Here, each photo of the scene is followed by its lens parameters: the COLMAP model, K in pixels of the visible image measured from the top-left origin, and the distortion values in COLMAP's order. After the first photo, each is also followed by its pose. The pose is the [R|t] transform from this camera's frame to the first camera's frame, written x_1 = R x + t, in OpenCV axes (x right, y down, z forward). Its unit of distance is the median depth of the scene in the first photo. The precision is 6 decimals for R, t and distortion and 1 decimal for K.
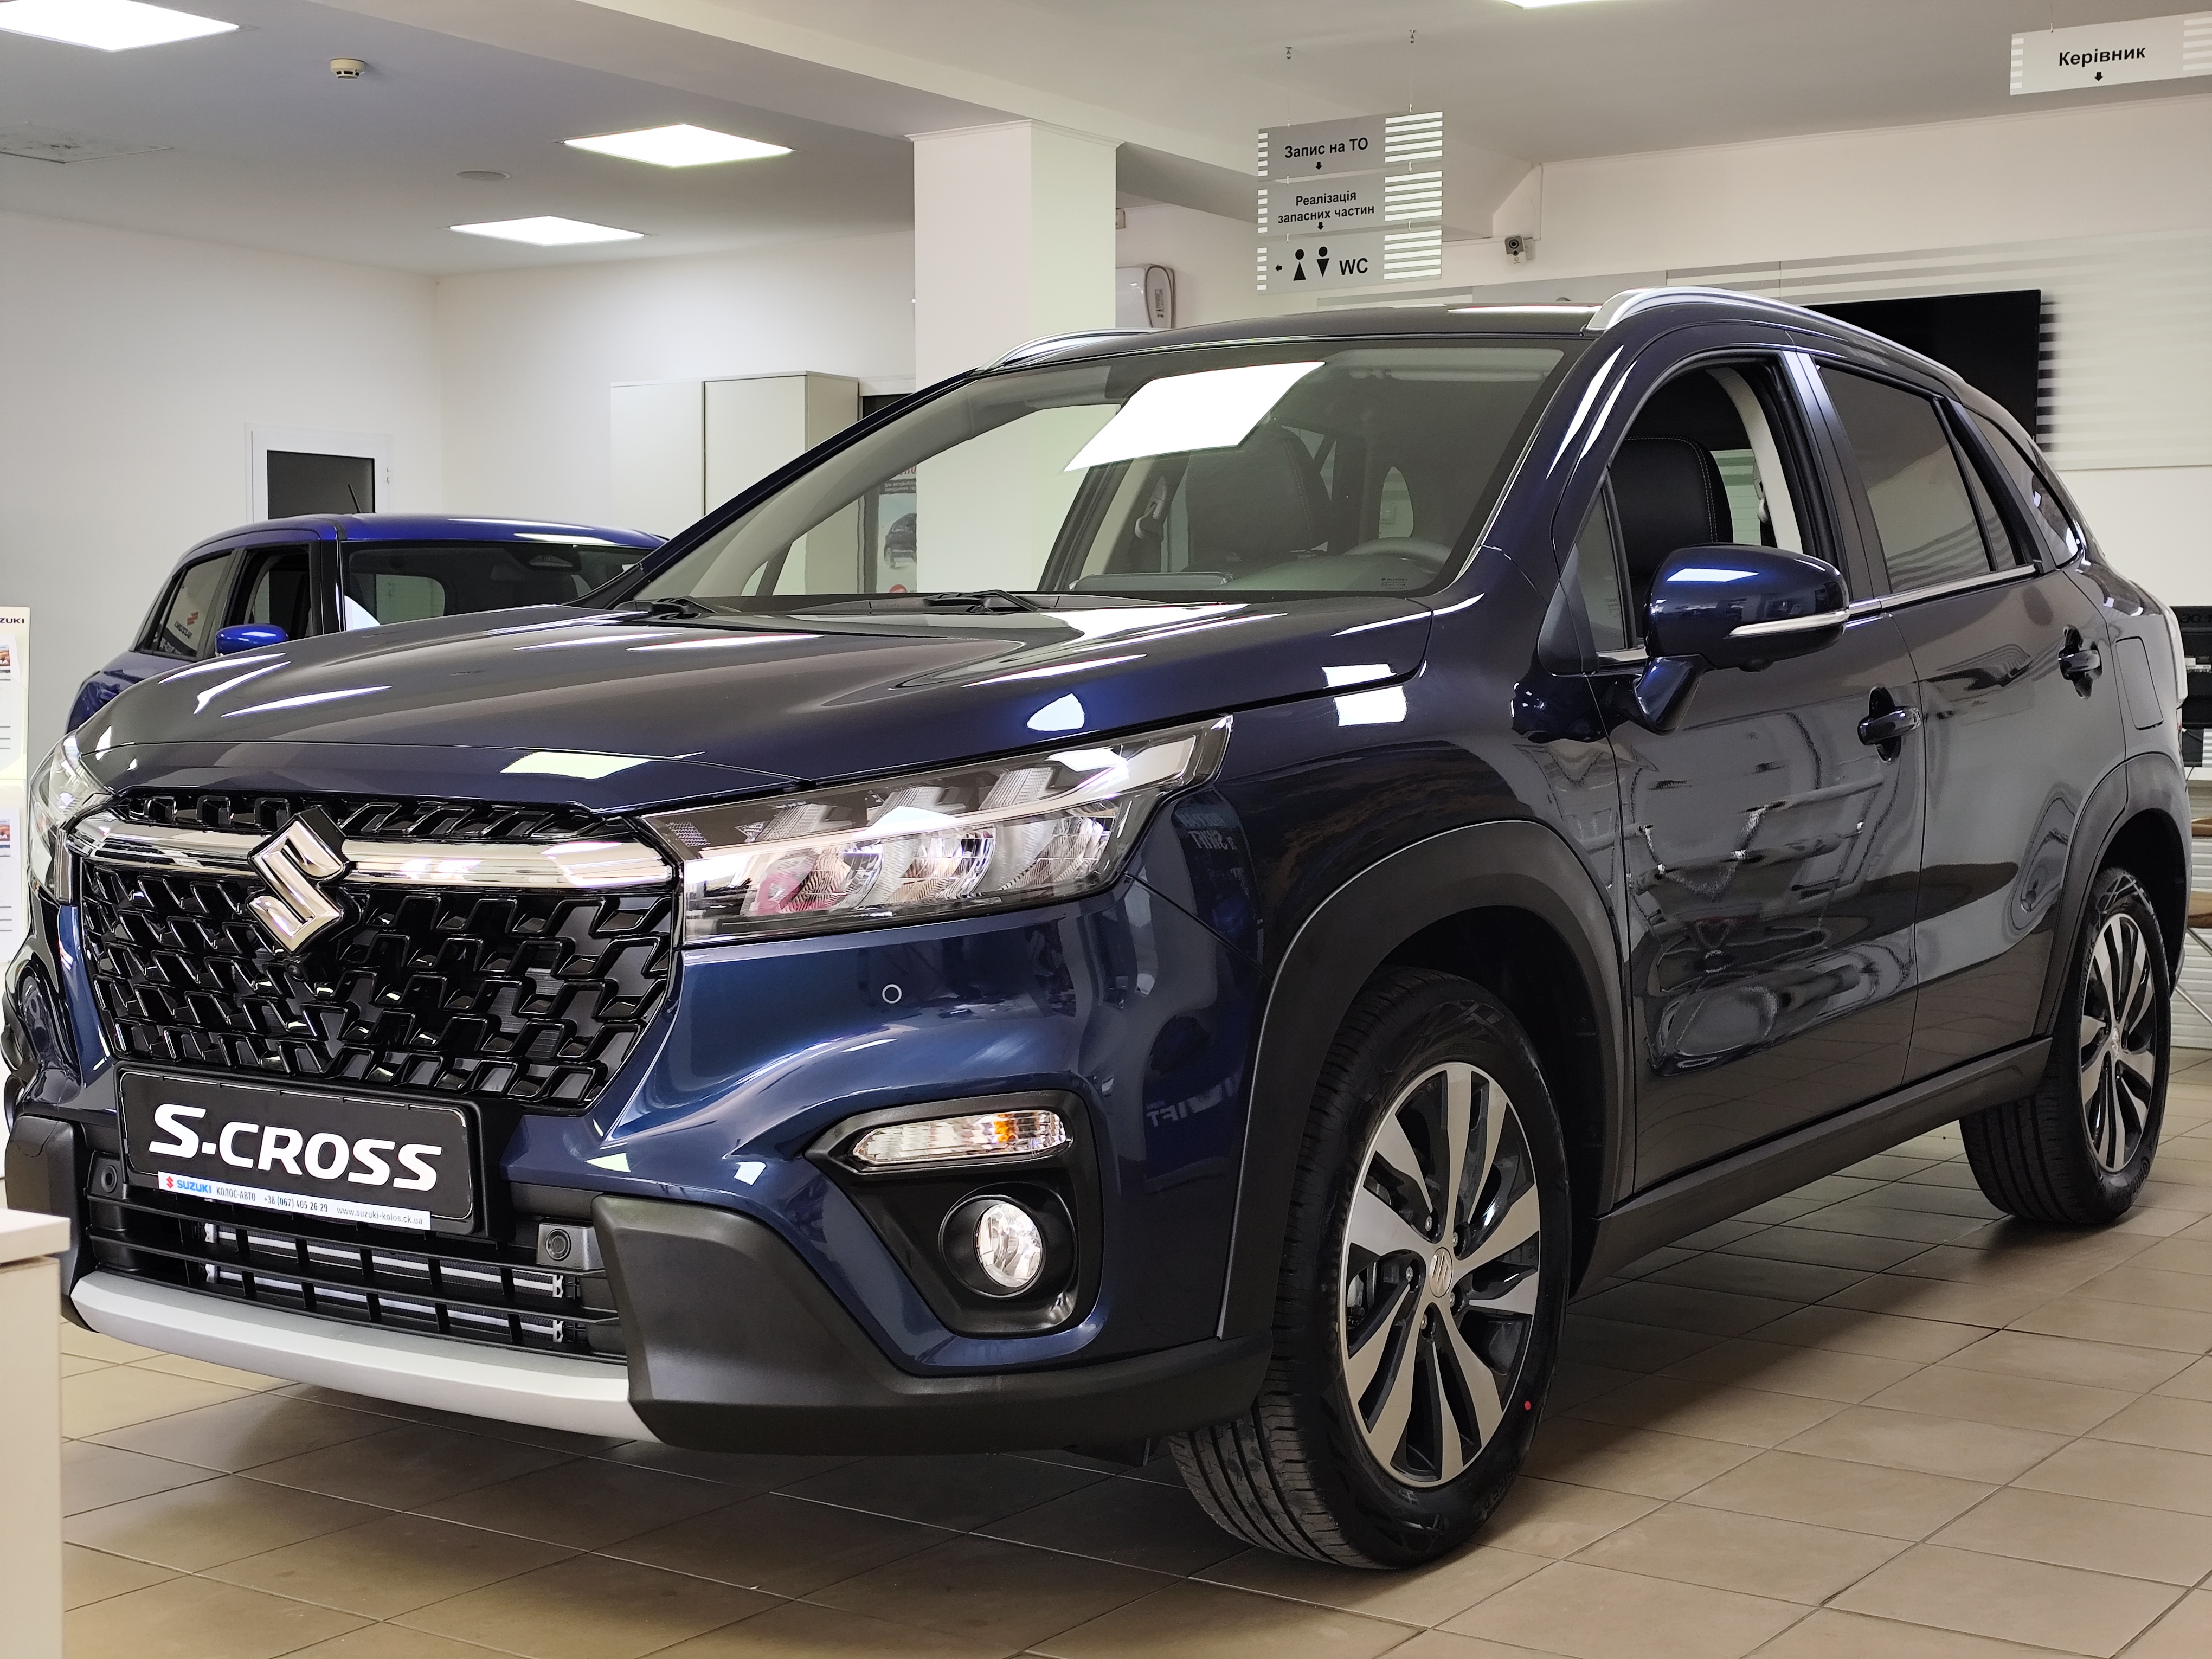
lens RADIAL K [[3001.9, 0, 1119.6], [0, 3001.9, 865.2], [0, 0, 1]] dist [0.129572, -0.385837]
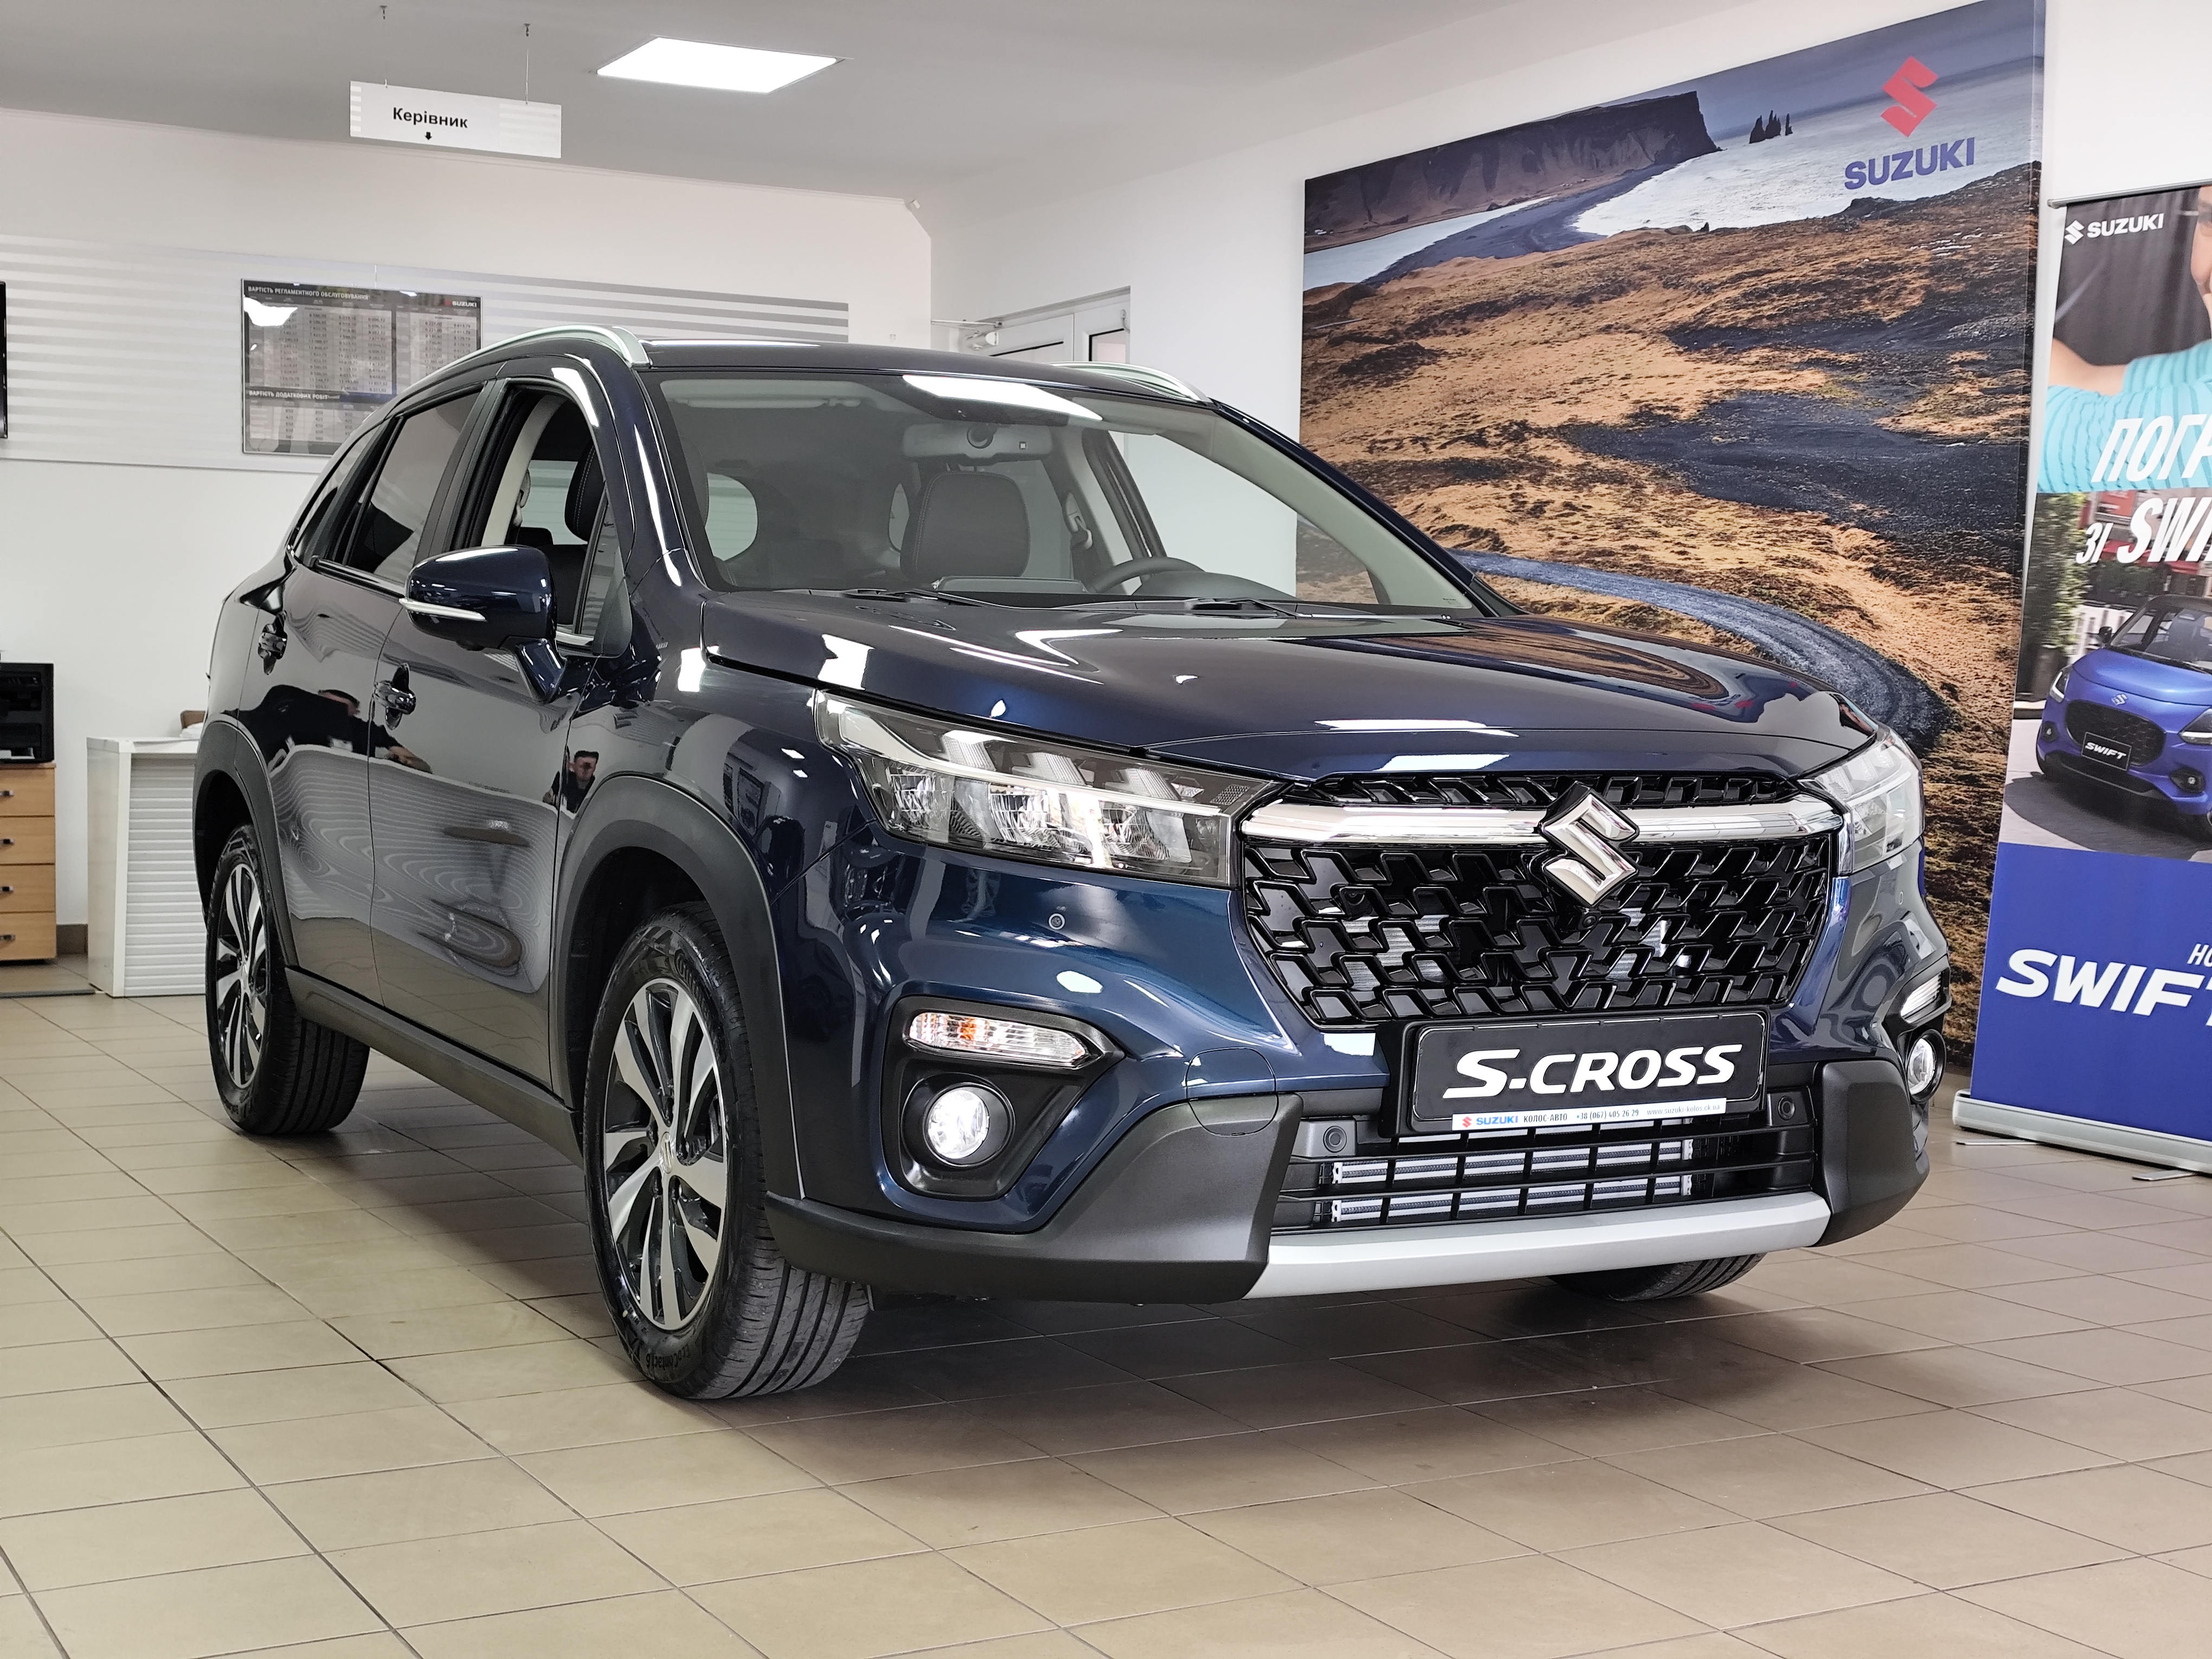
lens RADIAL K [[3001.9, 0, 1119.6], [0, 3001.9, 865.2], [0, 0, 1]] dist [0.129572, -0.385837]
pose [[0.458657, -0.051289, 0.887132, -1.400849], [0.044894, 0.998396, 0.034511, -0.035984], [-0.887478, 0.023998, 0.460224, 0.615875]]
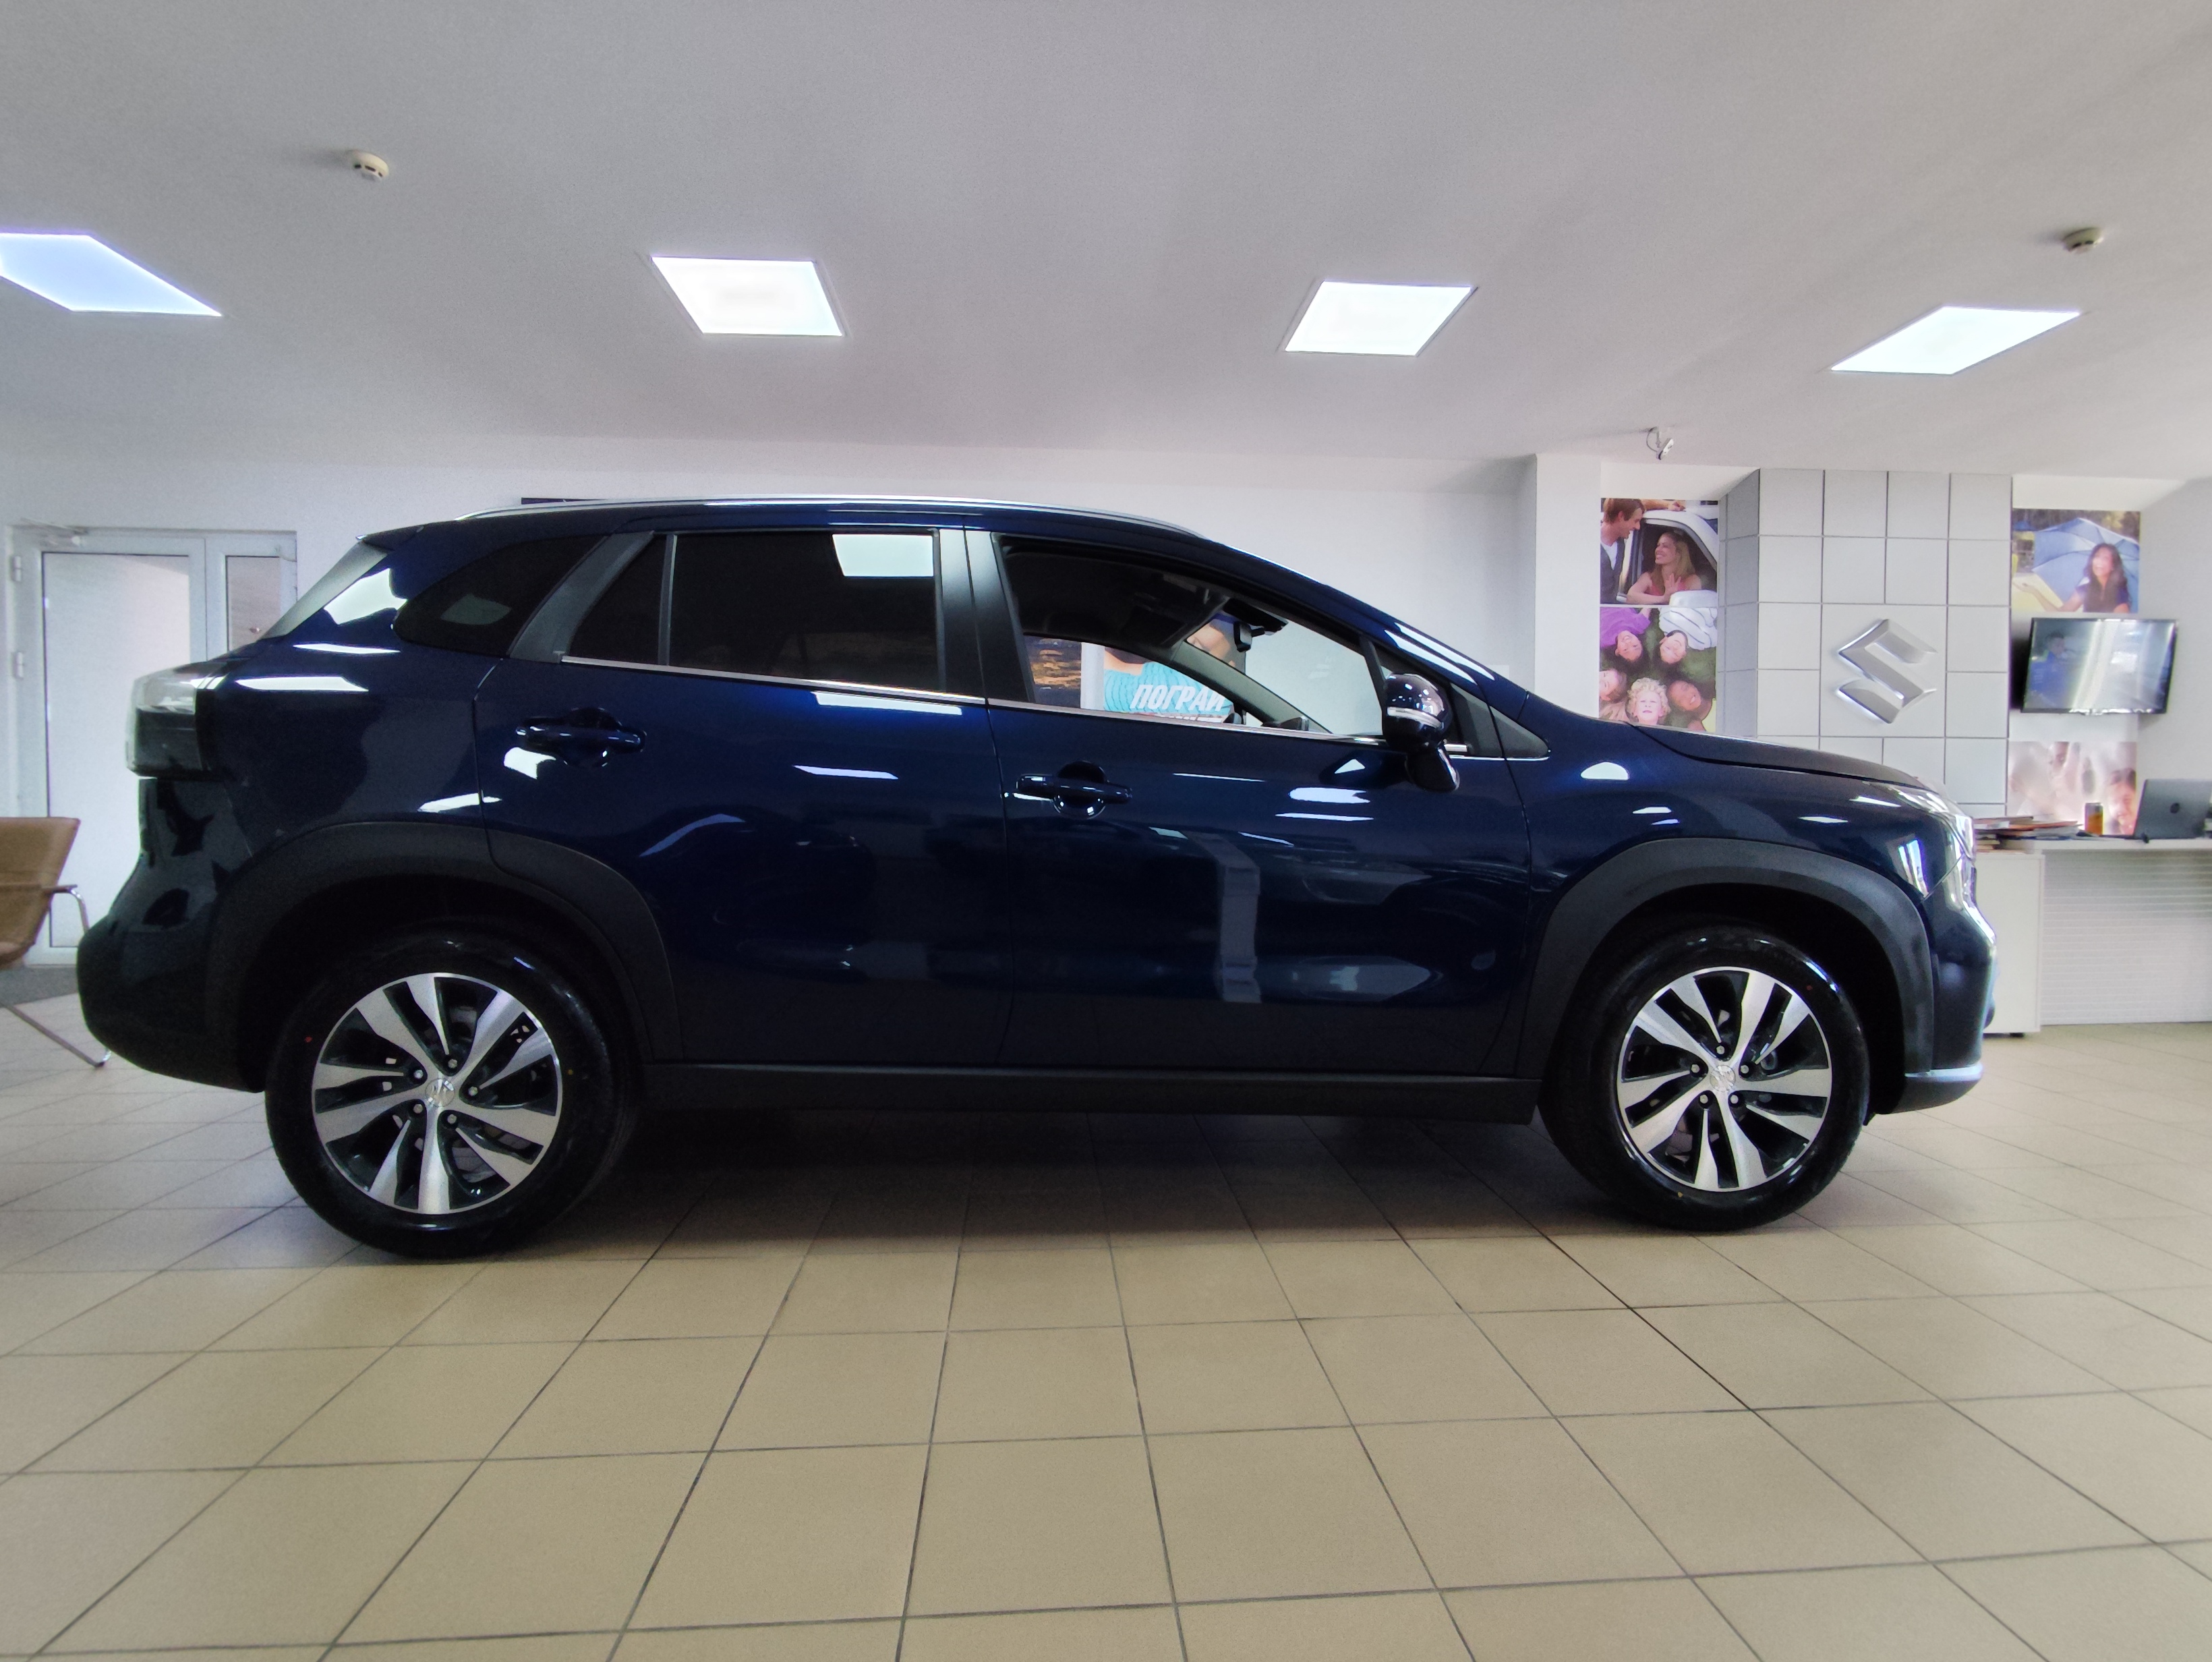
lens RADIAL K [[1038.8, 0, 1048.7], [0, 1038.8, 816.7], [0, 0, 1]] dist [-0.001588, -0.000148]
pose [[-0.615430, -0.024123, 0.787822, -0.607644], [0.041911, 0.997116, 0.063272, -0.126414], [-0.787077, 0.071958, -0.612644, 2.225140]]
